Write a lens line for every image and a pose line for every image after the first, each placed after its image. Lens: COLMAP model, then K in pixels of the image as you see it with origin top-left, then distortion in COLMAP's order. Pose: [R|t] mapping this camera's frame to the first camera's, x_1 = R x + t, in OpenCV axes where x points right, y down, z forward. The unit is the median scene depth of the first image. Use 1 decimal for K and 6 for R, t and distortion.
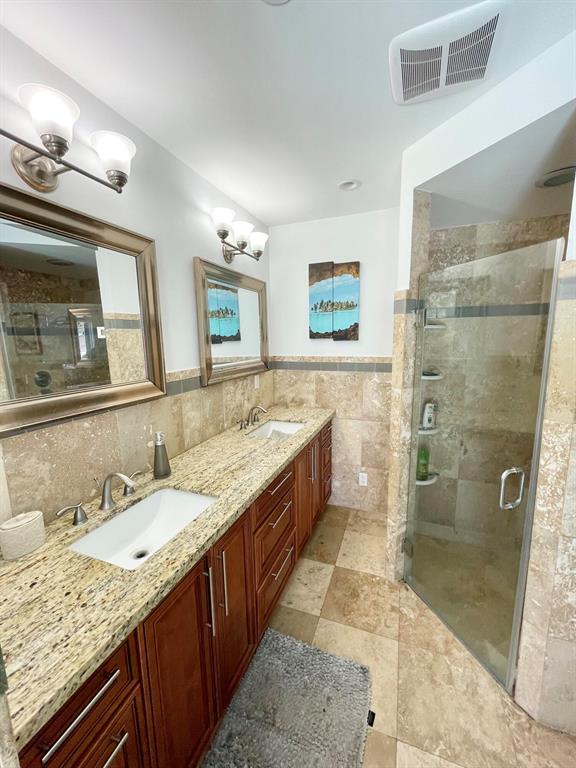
lens RADIAL K [[308.6, 0, 287.2], [0, 308.6, 384.1], [0, 0, 1]] dist [-0.001273, 0.000264]
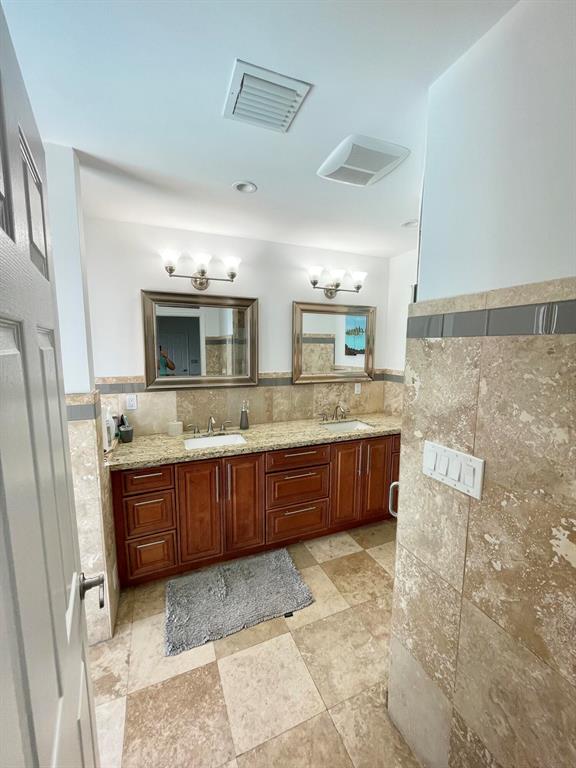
lens RADIAL K [[308.6, 0, 288.6], [0, 308.6, 384.8], [0, 0, 1]] dist [-0.001273, 0.000264]
pose [[0.687658, 0.116364, -0.716649, 0.829288], [-0.127370, 0.991100, 0.038709, -0.048408], [0.714775, 0.064661, 0.696359, -0.072186]]
